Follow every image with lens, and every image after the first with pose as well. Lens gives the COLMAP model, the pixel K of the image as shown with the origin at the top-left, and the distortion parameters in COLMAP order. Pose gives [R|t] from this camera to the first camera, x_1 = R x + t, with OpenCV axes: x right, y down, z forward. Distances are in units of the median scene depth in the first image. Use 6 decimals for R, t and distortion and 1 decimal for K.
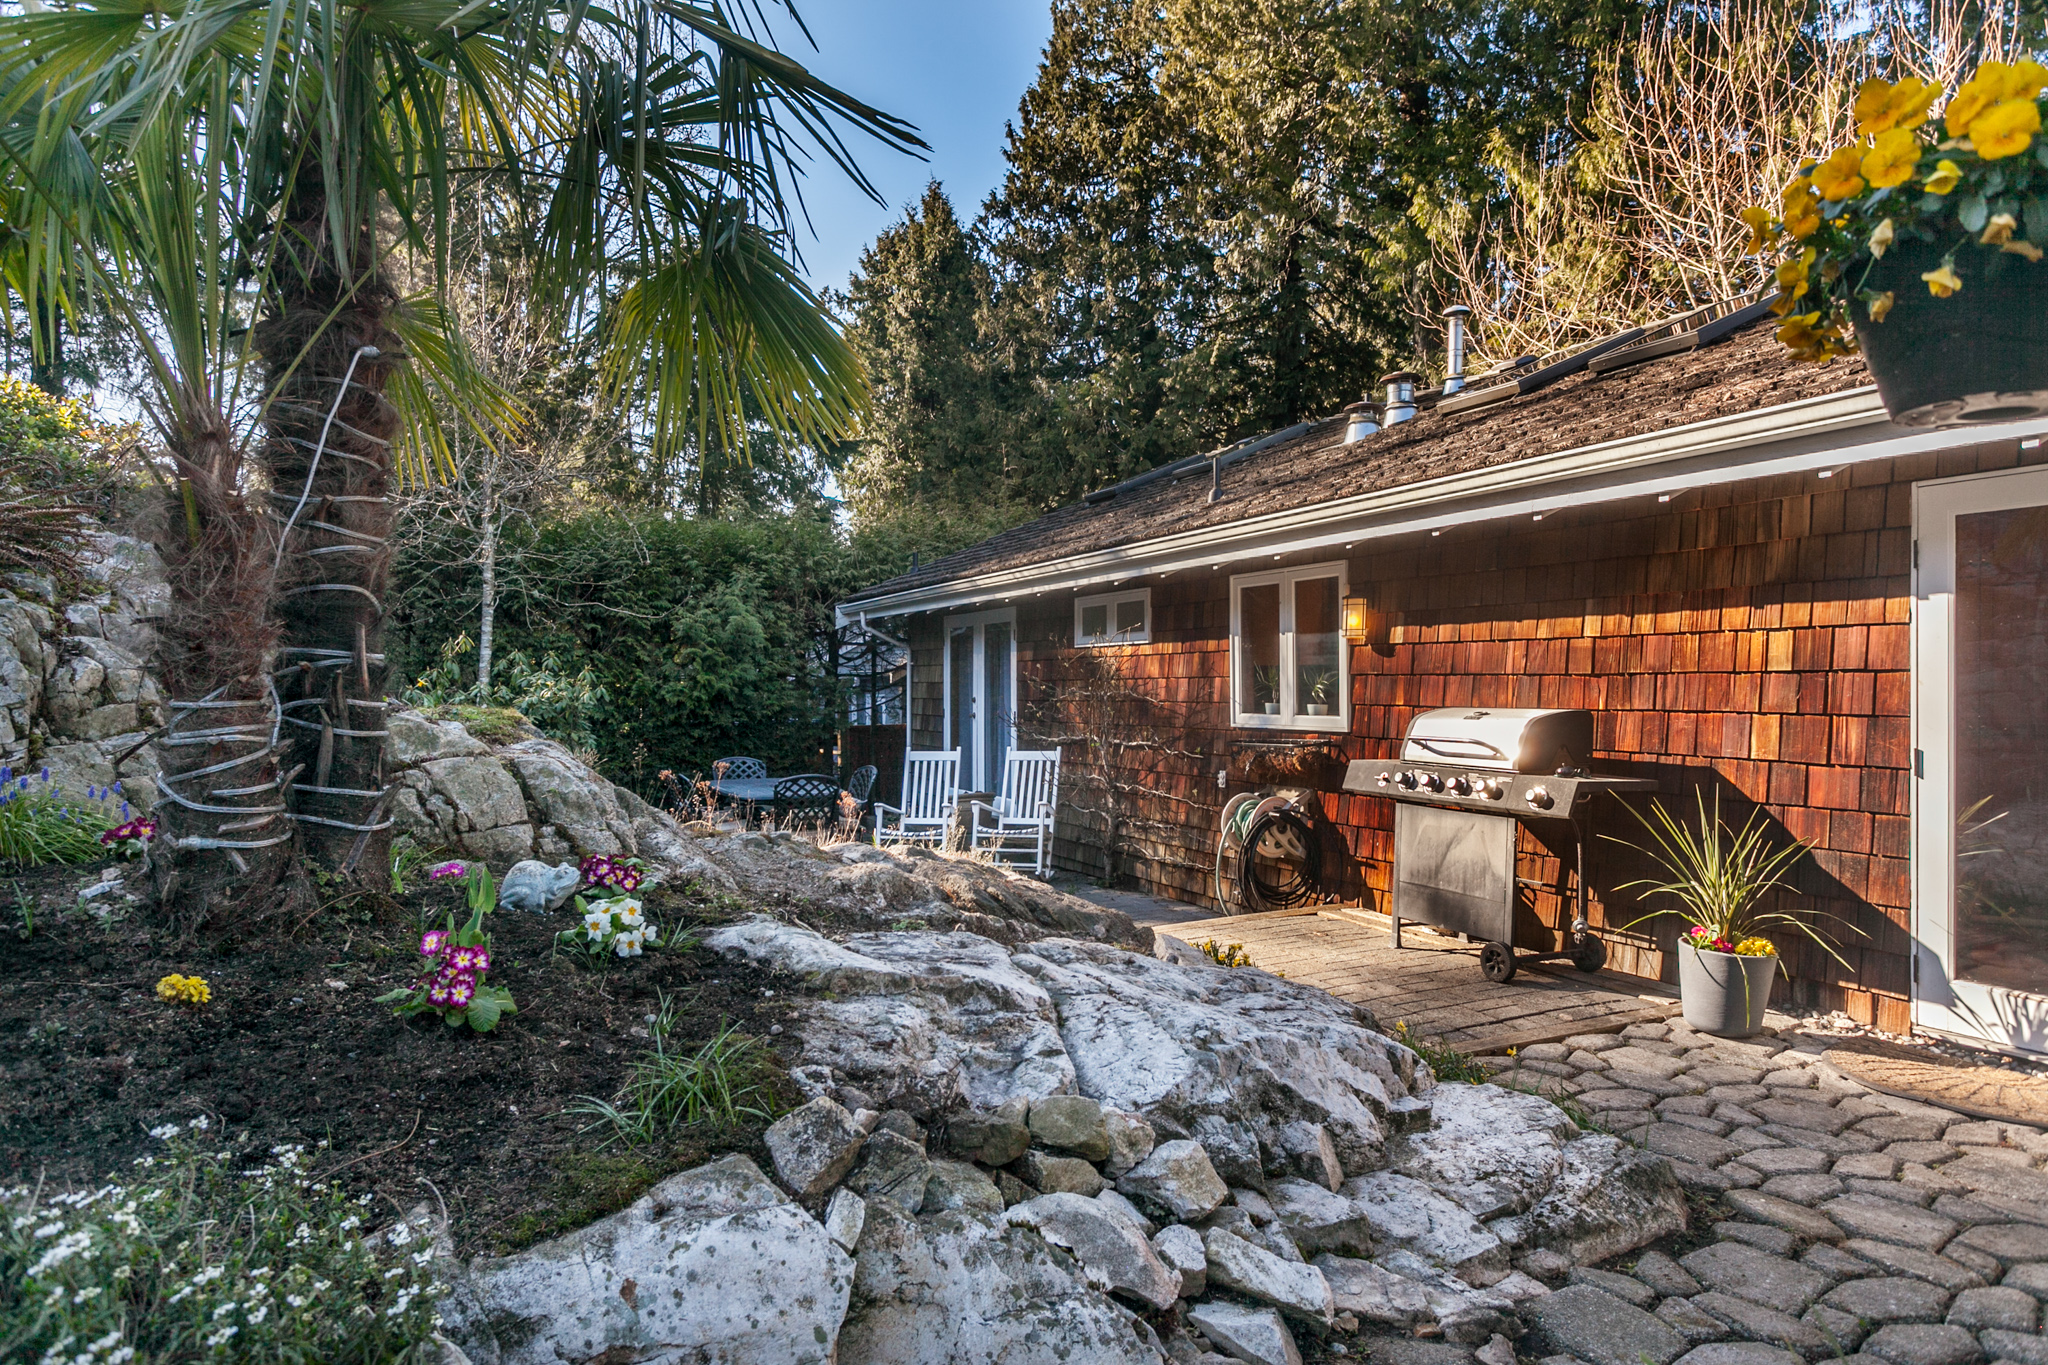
lens RADIAL K [[1221.2, 0, 1012.7], [0, 1221.2, 691.3], [0, 0, 1]] dist [0.005720, 0.000537]
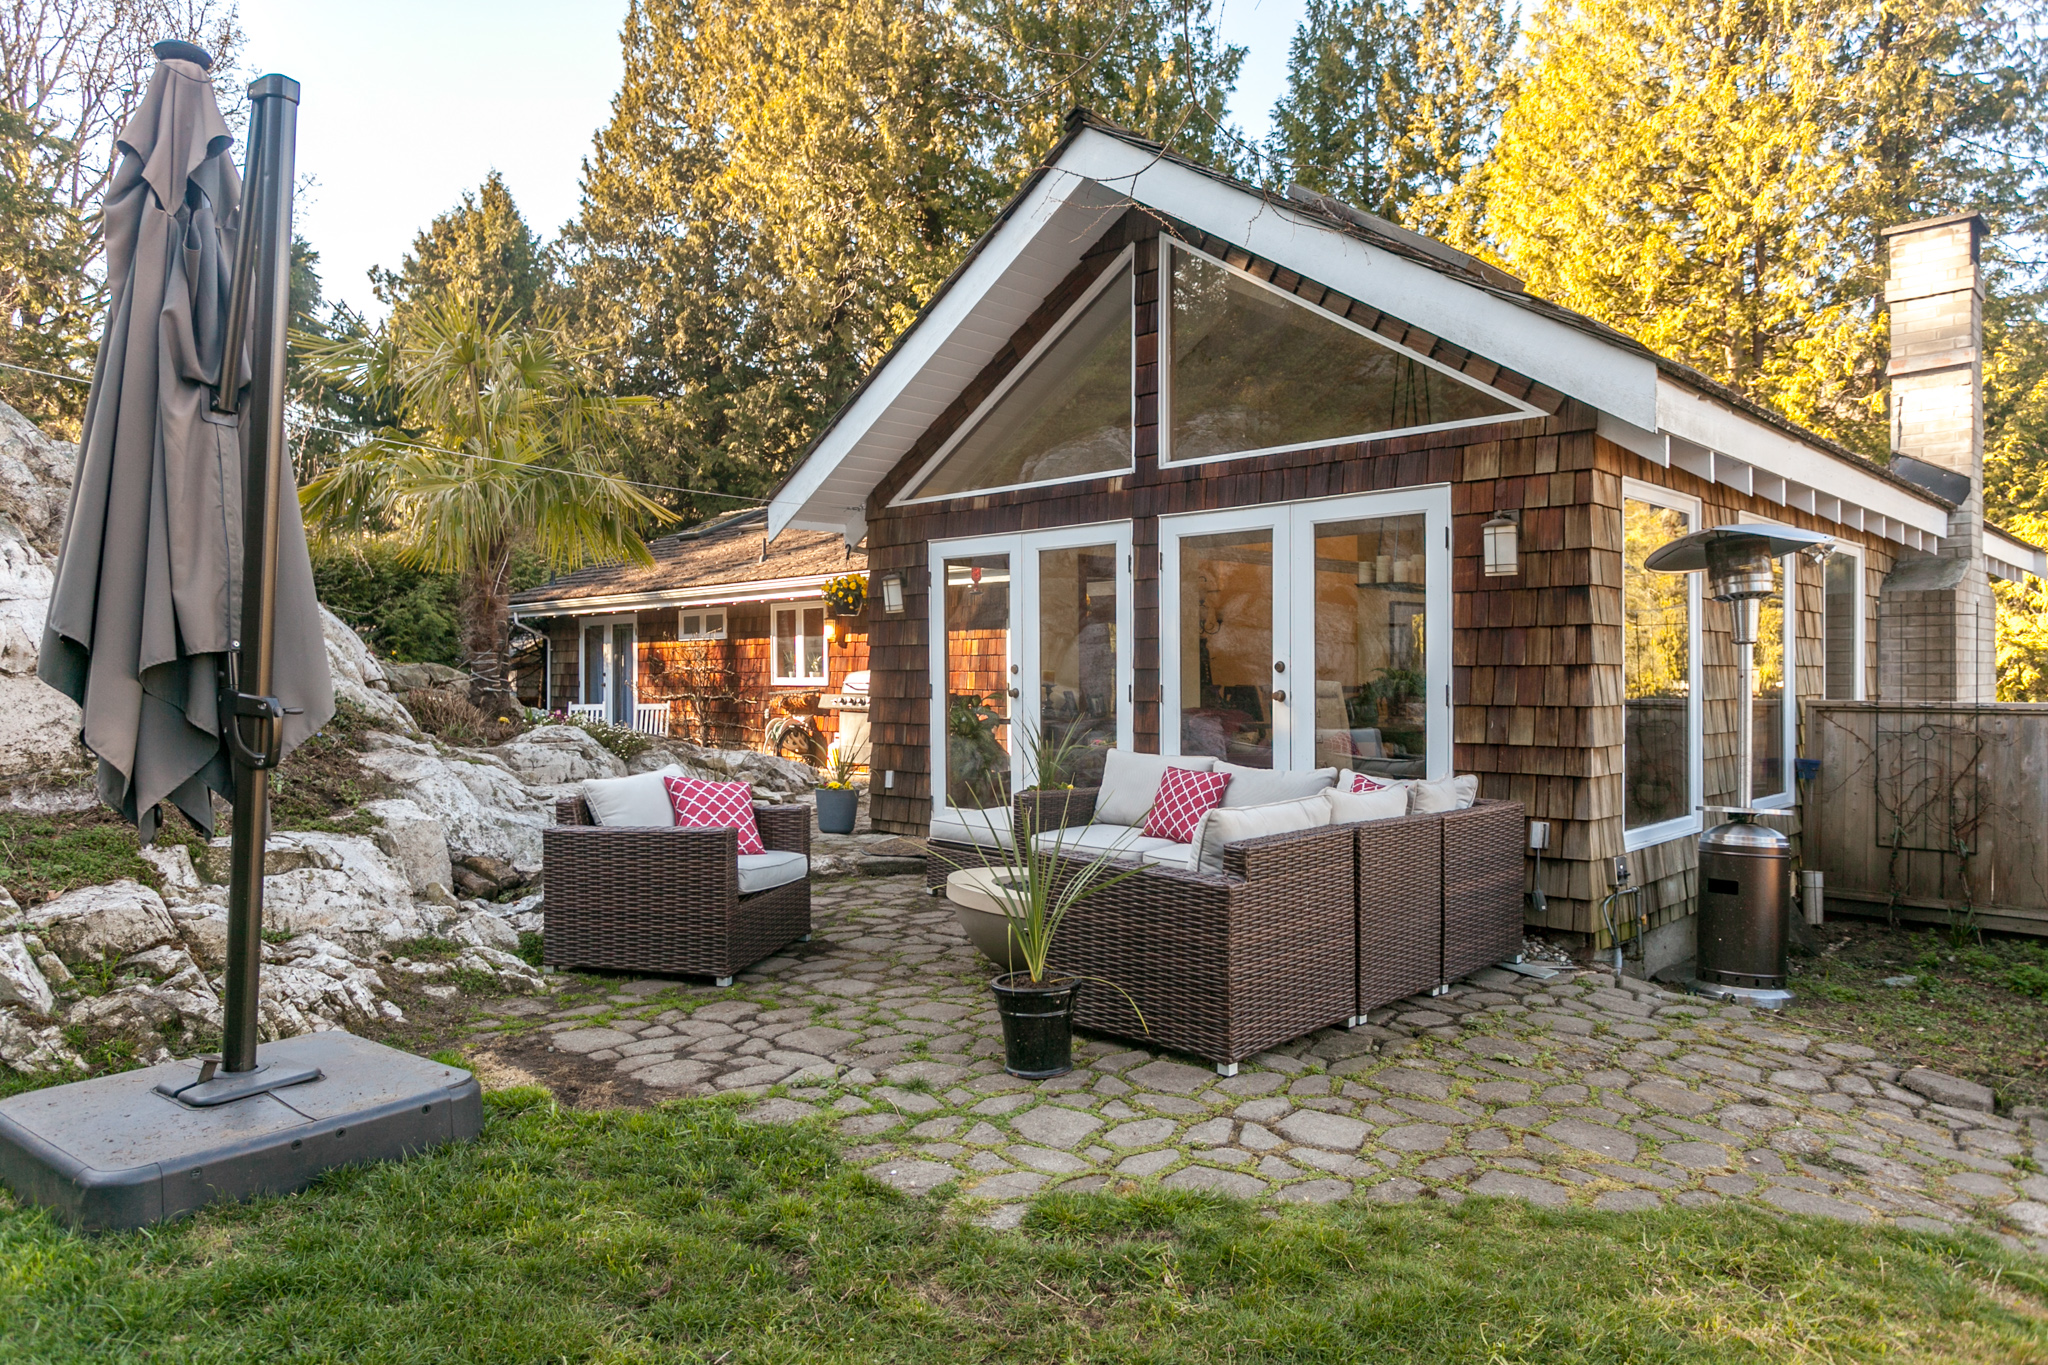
lens RADIAL K [[1466.9, 0, 1016.9], [0, 1466.9, 688.0], [0, 0, 1]] dist [0.046677, 0.002540]
pose [[0.948380, 0.006258, 0.317075, -0.085708], [-0.005061, 0.999977, -0.004598, 0.020394], [-0.317096, 0.002756, 0.948389, -0.603876]]
